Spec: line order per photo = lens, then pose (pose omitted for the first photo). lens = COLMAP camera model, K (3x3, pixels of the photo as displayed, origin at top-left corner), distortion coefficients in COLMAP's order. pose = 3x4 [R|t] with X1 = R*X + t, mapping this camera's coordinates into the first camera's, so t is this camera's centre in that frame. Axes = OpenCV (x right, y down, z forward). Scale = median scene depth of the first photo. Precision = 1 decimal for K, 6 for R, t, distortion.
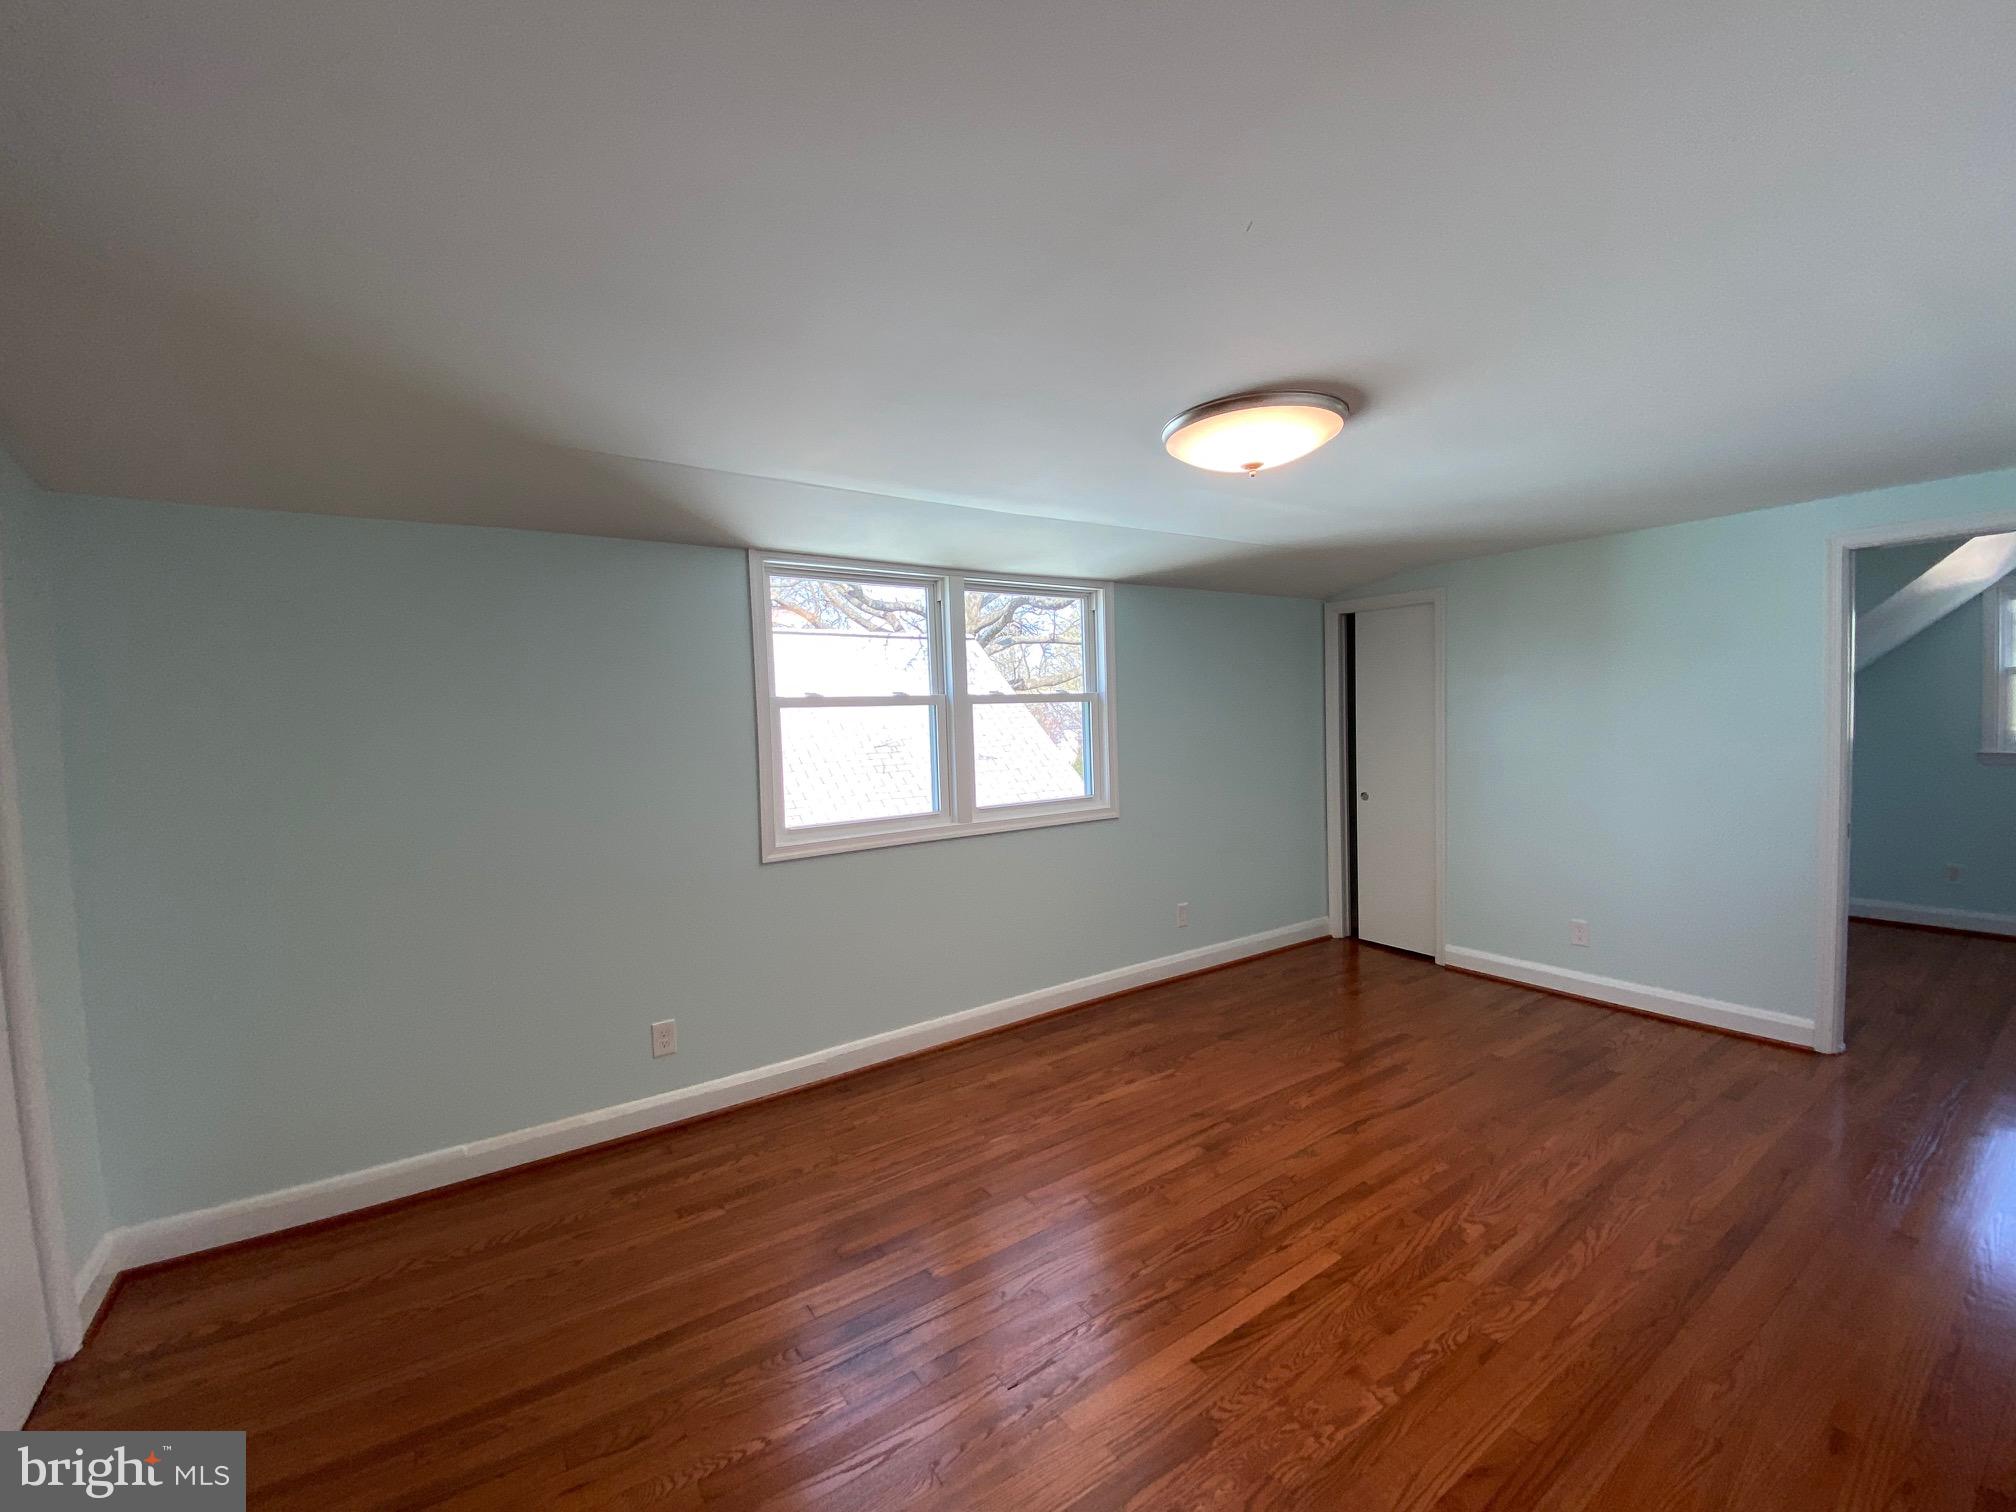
lens RADIAL K [[819.8, 0, 1011.4], [0, 819.8, 732.9], [0, 0, 1]] dist [0.009664, -0.007501]
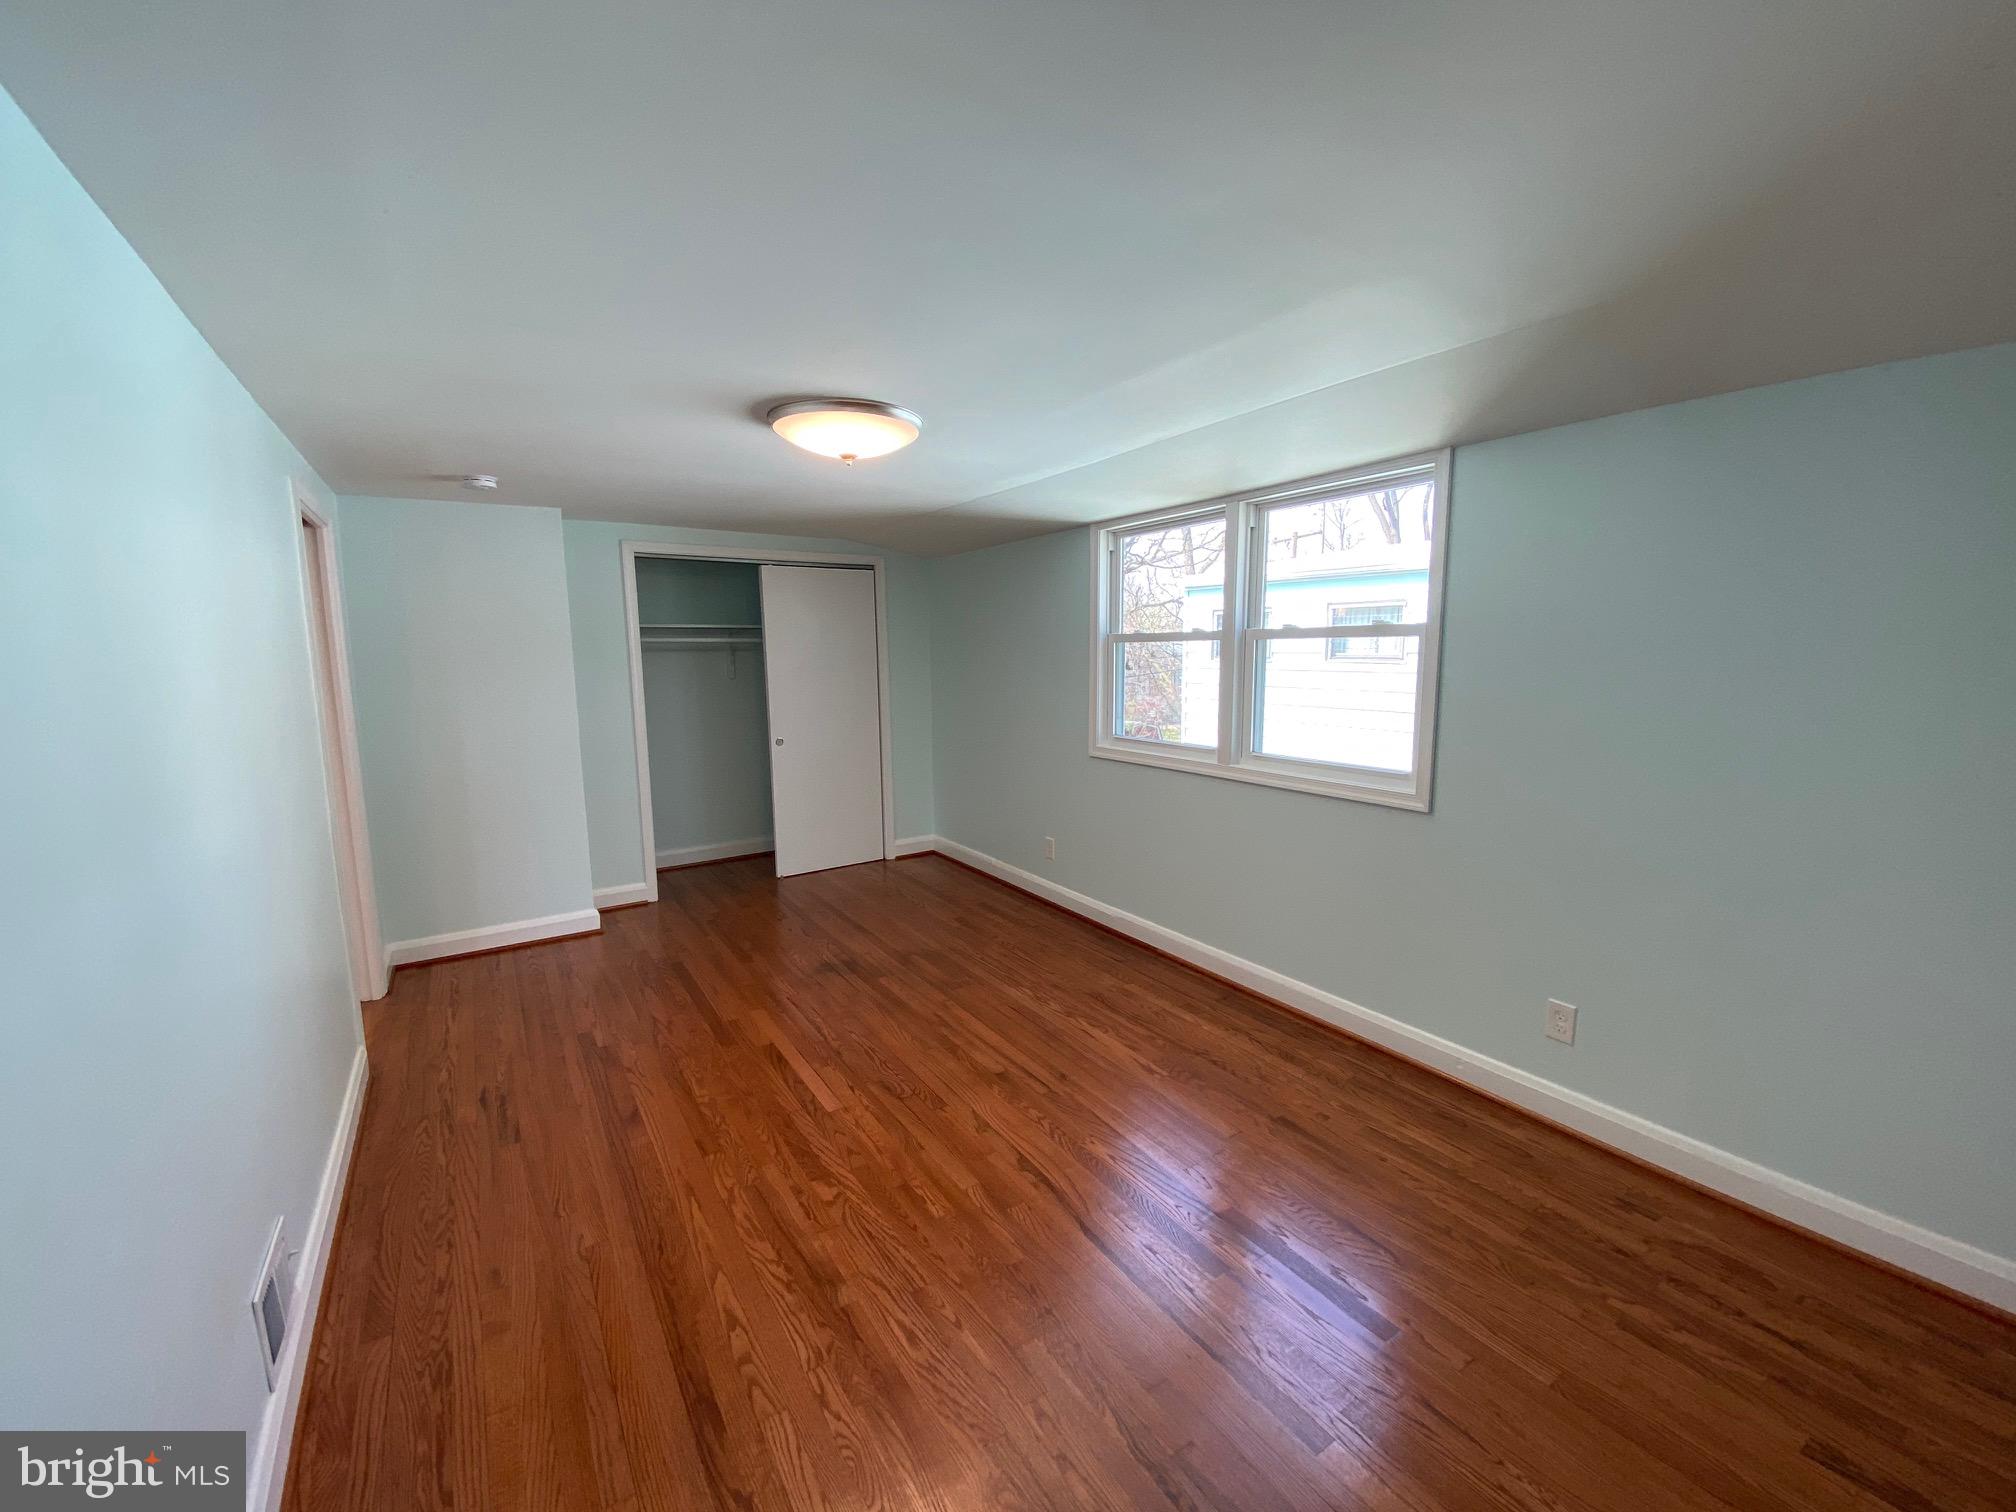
lens RADIAL K [[819.8, 0, 1016.5], [0, 819.8, 757.1], [0, 0, 1]] dist [0.009664, -0.007501]
pose [[-0.006330, 0.164771, -0.986312, 1.265465], [-0.023247, 0.986040, 0.164875, -0.072840], [0.999710, 0.023972, -0.002411, 1.060800]]
